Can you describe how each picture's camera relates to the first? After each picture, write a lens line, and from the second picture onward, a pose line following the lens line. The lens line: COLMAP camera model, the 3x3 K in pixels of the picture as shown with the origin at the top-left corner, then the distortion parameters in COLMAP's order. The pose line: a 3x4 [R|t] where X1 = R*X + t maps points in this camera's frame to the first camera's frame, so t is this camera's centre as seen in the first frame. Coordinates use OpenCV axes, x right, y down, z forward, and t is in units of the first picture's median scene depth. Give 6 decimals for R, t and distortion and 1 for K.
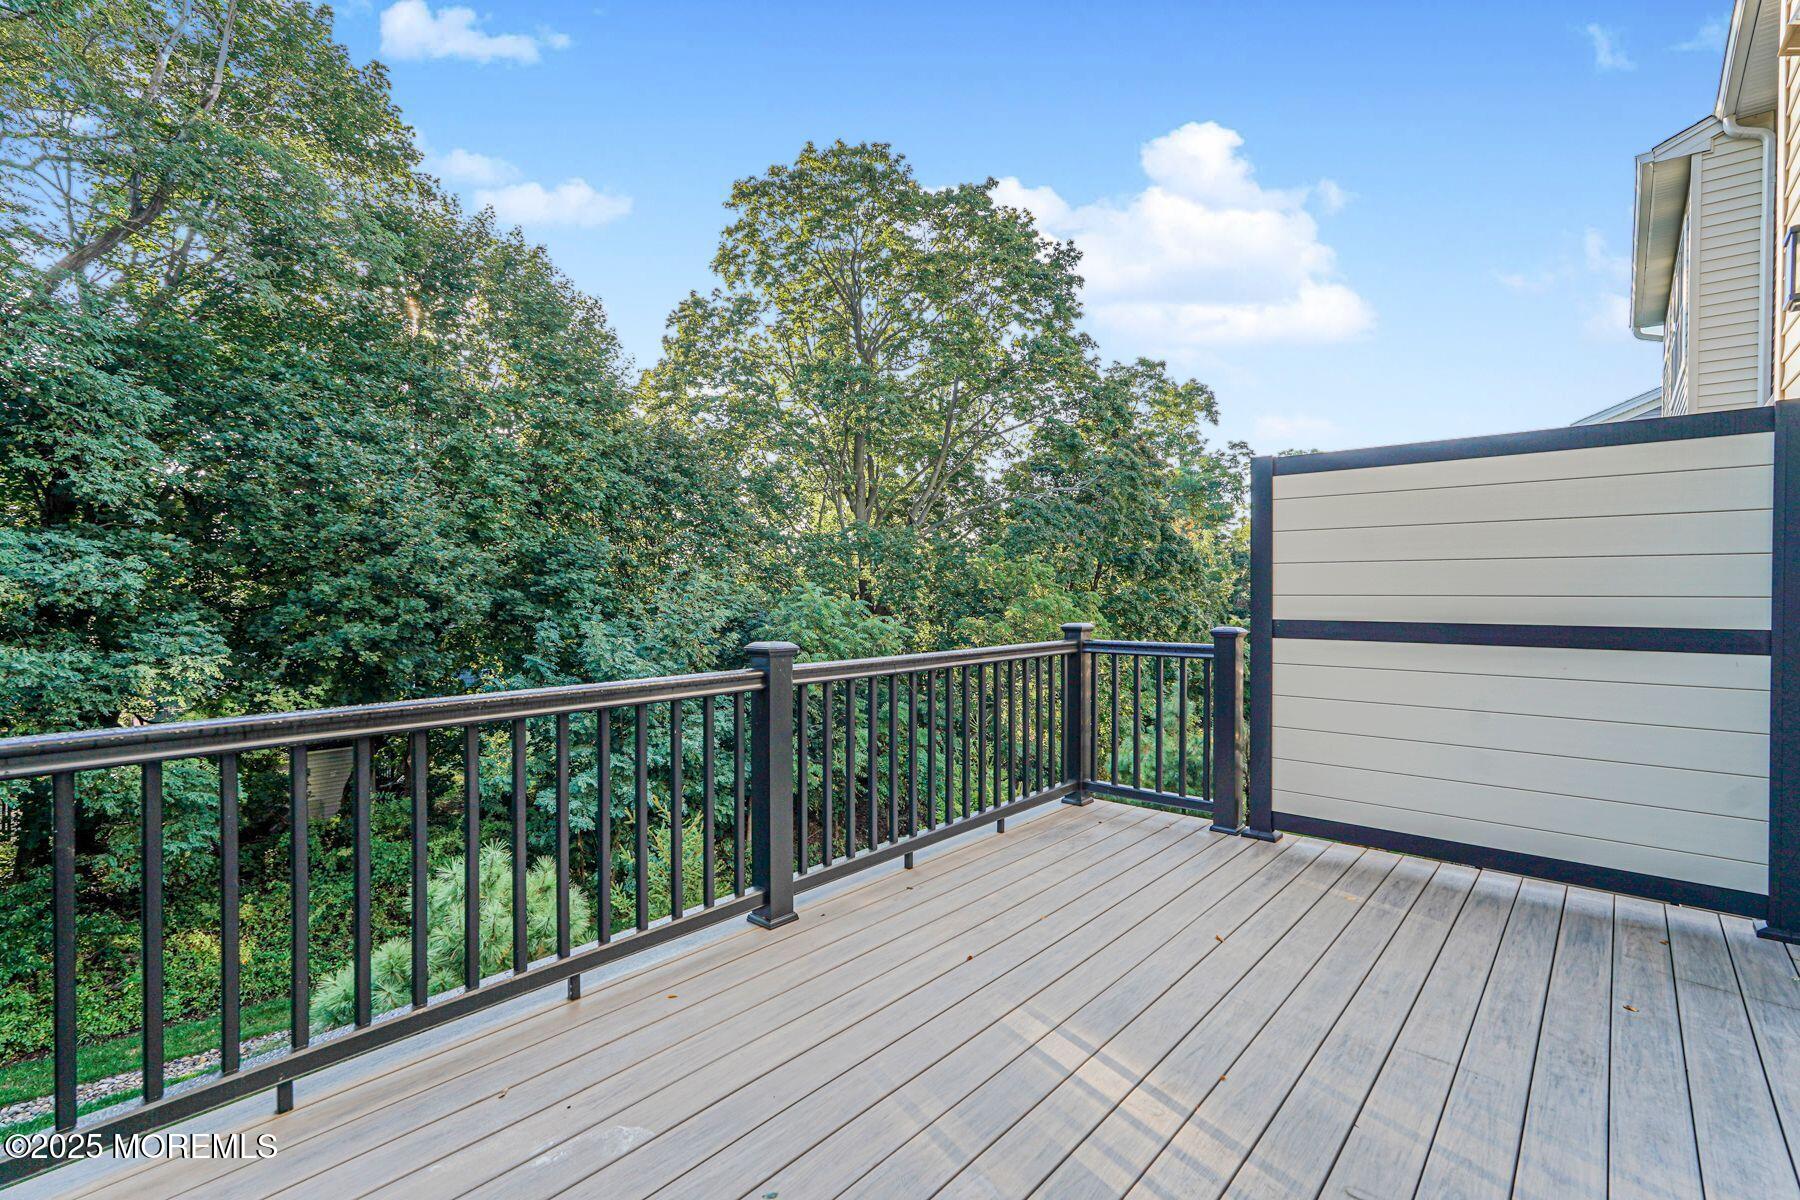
lens RADIAL K [[808.8, 0, 910.9], [0, 808.8, 602.0], [0, 0, 1]] dist [-0.007926, 0.006340]
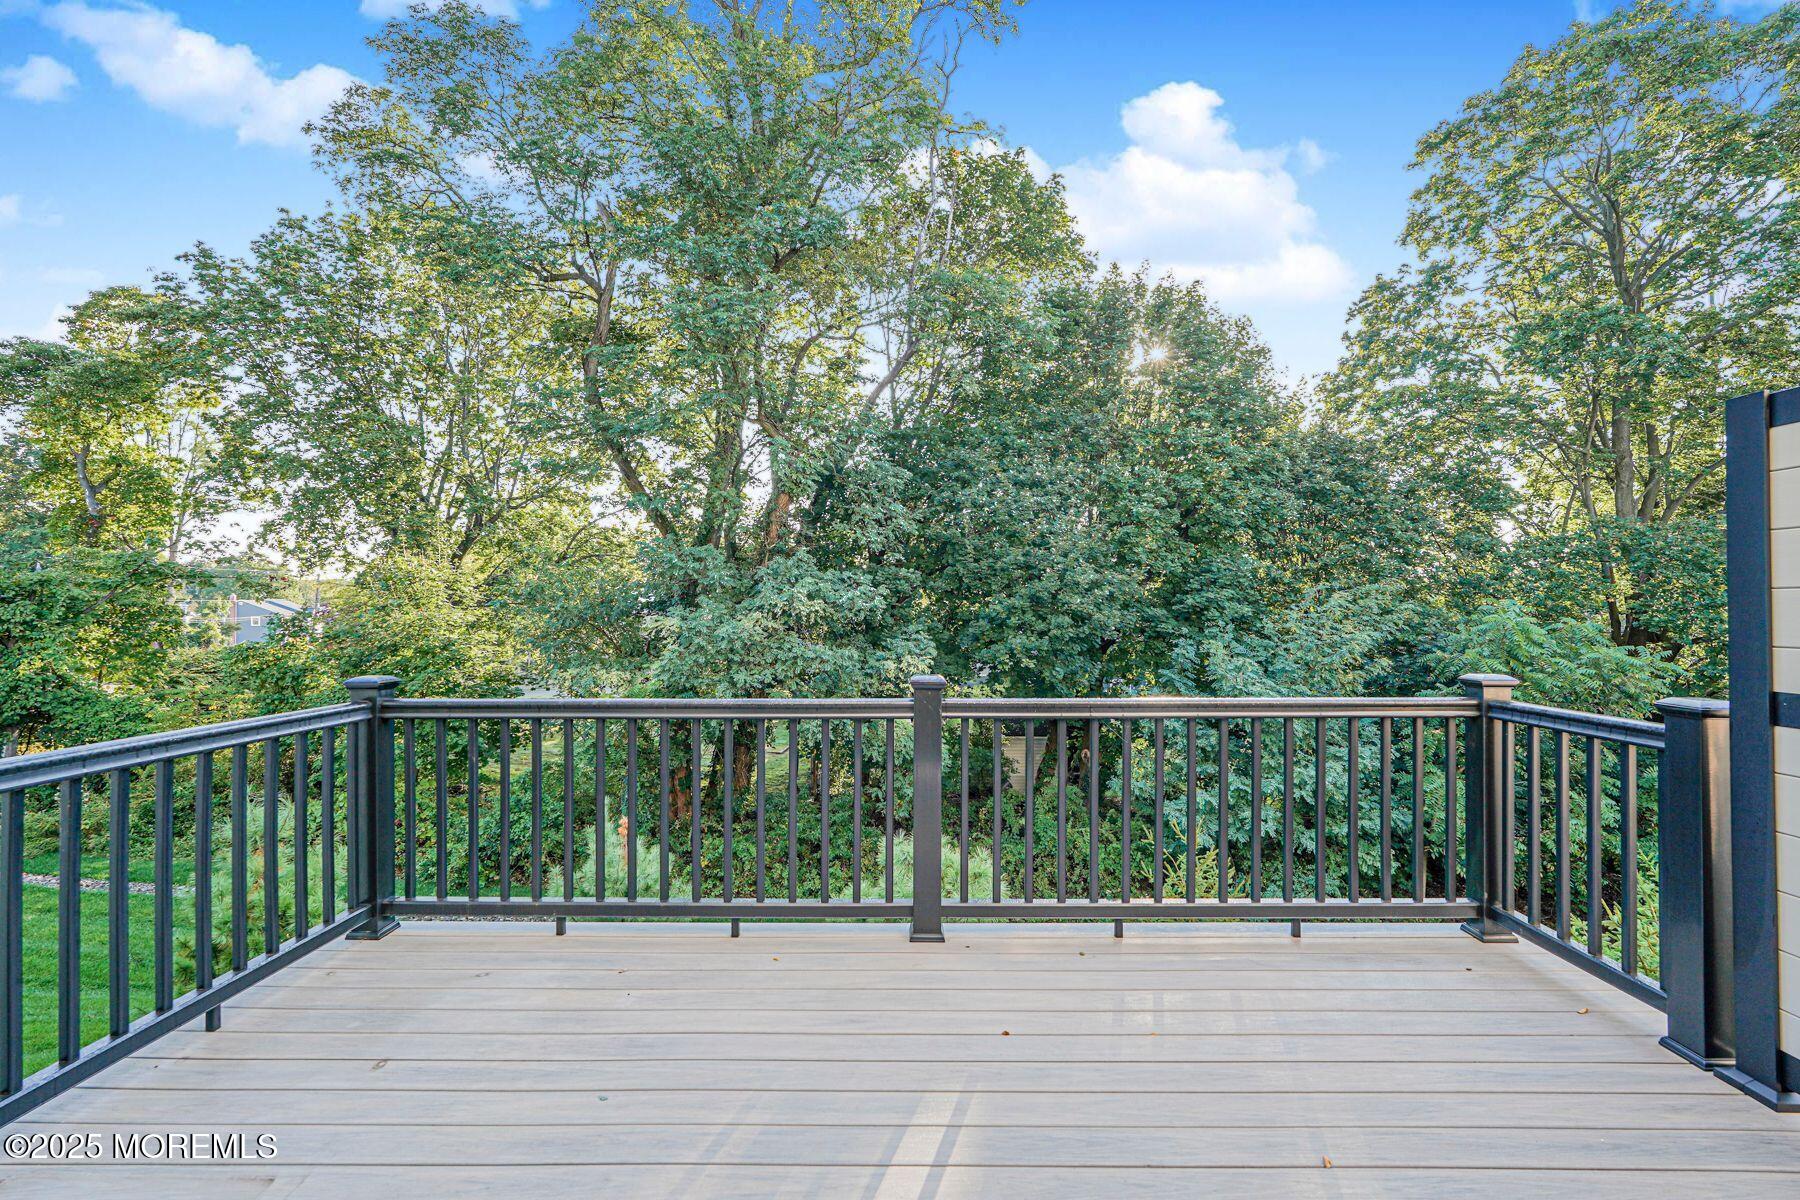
lens RADIAL K [[808.8, 0, 910.9], [0, 808.8, 602.0], [0, 0, 1]] dist [-0.007926, 0.006340]
pose [[0.664634, -0.001616, -0.747167, 0.092132], [-0.012512, 0.999833, -0.013293, -0.004864], [0.747064, 0.018184, 0.664503, 0.040156]]
